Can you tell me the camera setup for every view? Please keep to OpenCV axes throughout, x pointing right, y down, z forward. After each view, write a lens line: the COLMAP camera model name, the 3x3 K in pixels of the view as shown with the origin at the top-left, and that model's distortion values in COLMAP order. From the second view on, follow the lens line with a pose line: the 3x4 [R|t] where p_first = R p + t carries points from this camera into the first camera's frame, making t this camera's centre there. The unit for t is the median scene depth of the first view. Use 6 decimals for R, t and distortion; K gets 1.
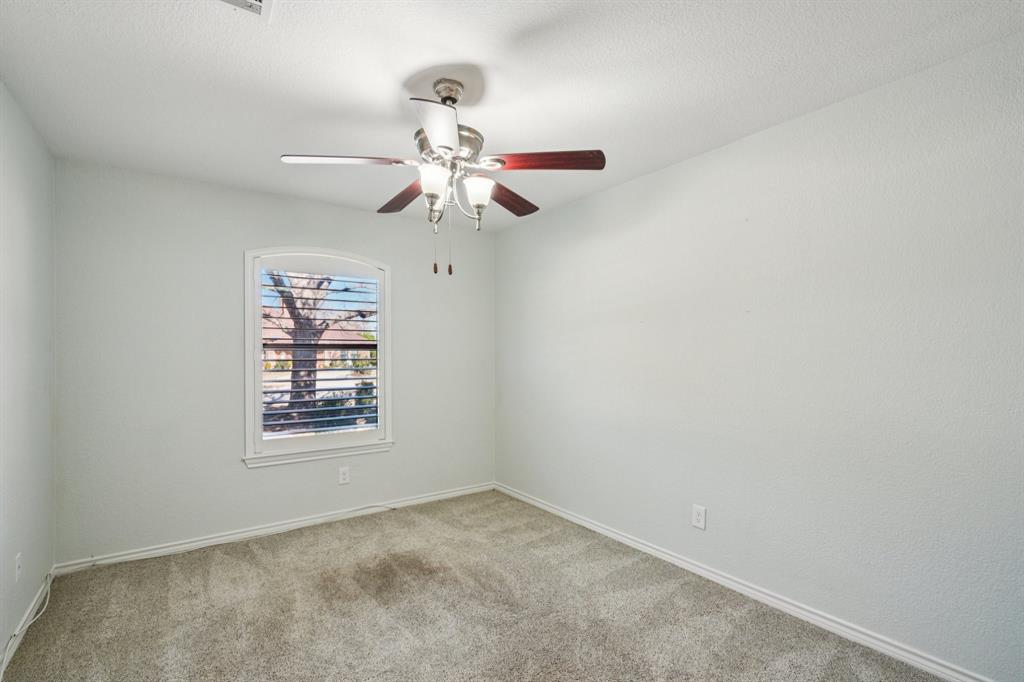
lens RADIAL K [[470.3, 0, 511.9], [0, 470.3, 344.0], [0, 0, 1]] dist [-0.010692, 0.000472]
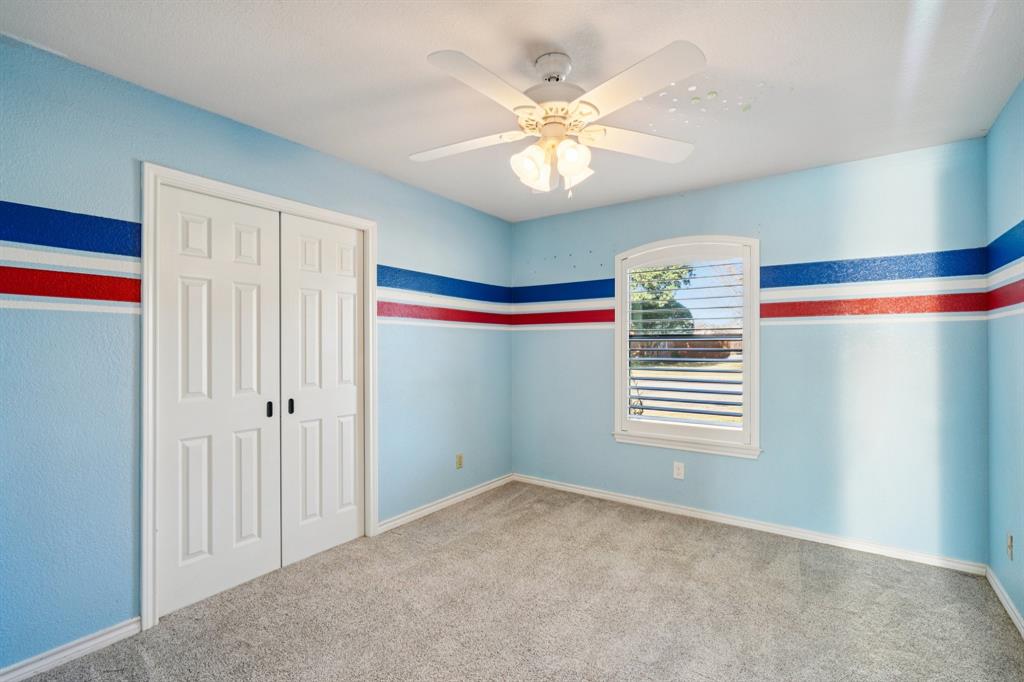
lens RADIAL K [[470.3, 0, 510.1], [0, 470.3, 345.9], [0, 0, 1]] dist [-0.010692, 0.000472]
pose [[0.303526, 0.007502, -0.952794, 0.454459], [0.017489, 0.999757, 0.013444, 0.005185], [0.952663, -0.020744, 0.303321, 0.384758]]
